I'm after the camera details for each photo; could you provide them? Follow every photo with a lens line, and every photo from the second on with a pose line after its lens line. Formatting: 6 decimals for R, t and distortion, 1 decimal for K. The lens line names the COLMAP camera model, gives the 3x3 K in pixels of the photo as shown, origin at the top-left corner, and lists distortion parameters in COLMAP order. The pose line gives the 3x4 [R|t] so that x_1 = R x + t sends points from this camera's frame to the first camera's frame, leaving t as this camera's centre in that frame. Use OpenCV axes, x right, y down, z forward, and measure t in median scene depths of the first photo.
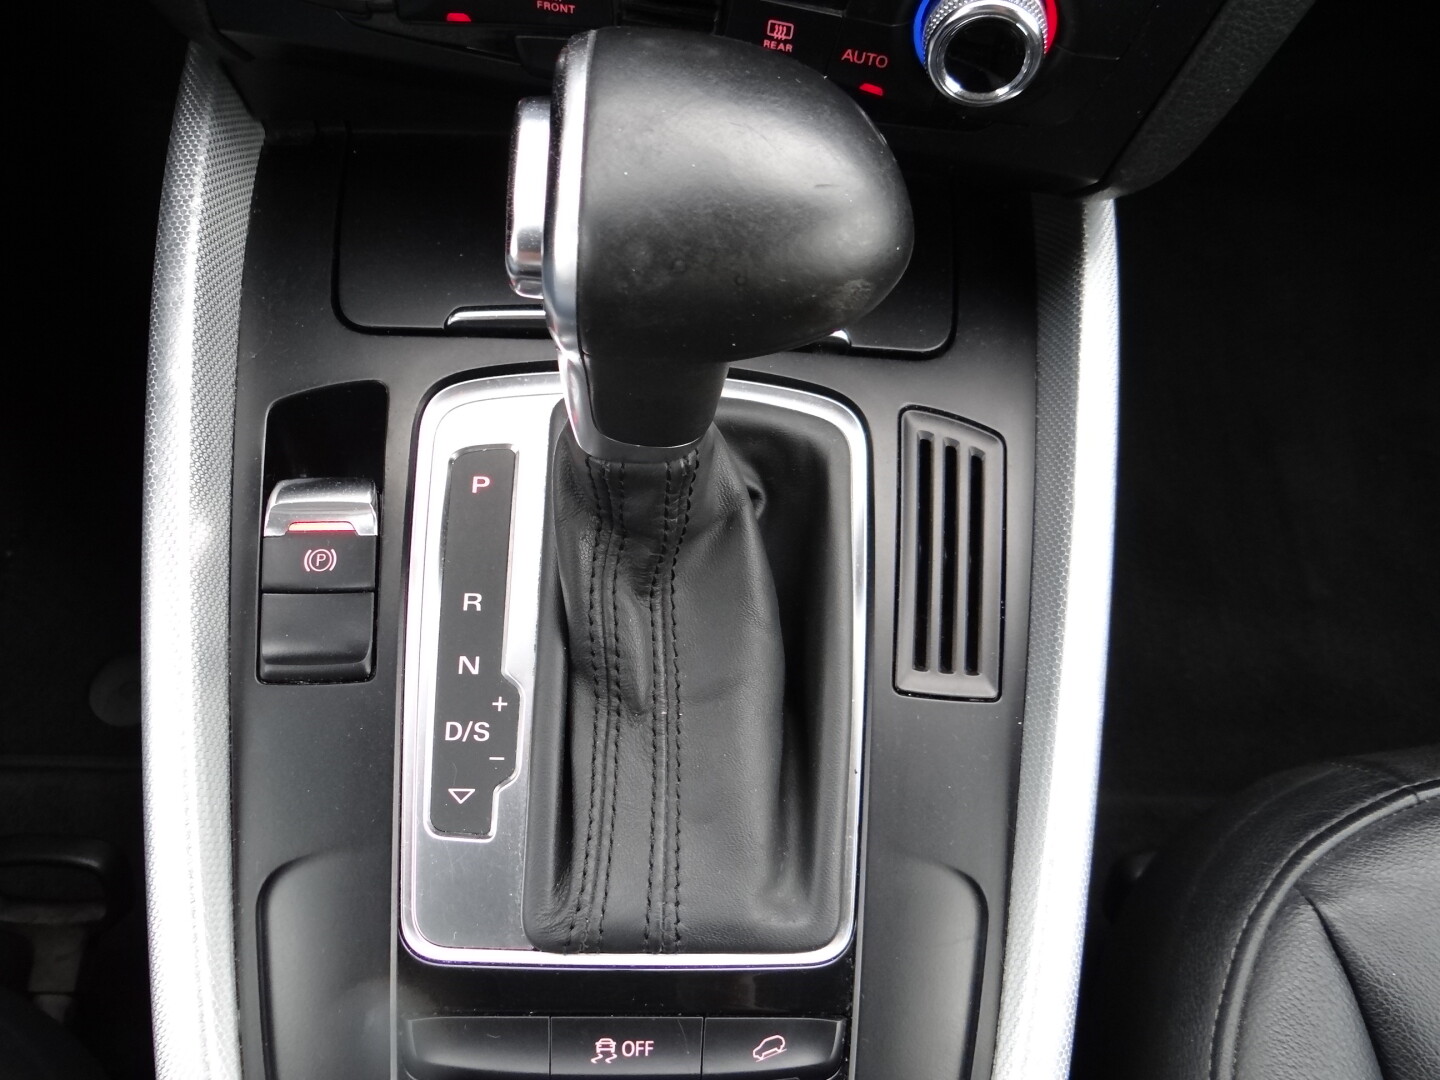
lens RADIAL K [[1136.5, 0, 718.1], [0, 1136.5, 532.5], [0, 0, 1]] dist [-0.001868, -0.008967]
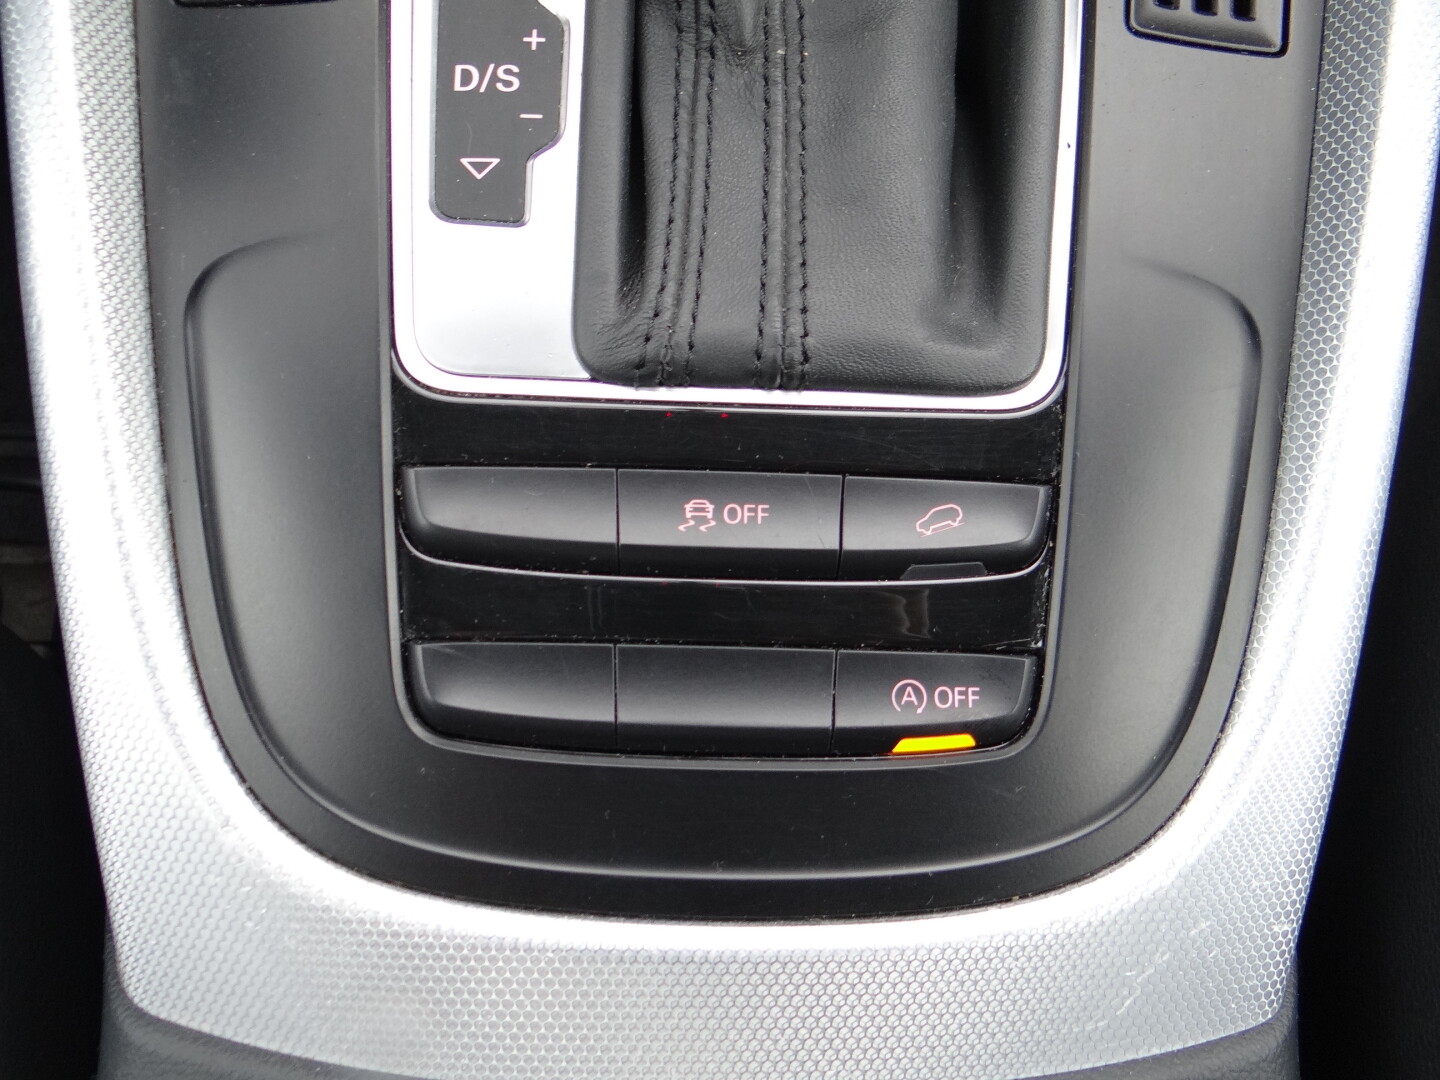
lens RADIAL K [[1136.5, 0, 721.5], [0, 1136.5, 548.0], [0, 0, 1]] dist [-0.001868, -0.008967]
pose [[0.999285, 0.005741, -0.037382, -0.057096], [-0.000308, 0.989616, 0.143740, 0.357890], [0.037819, -0.143625, 0.988909, 0.310218]]
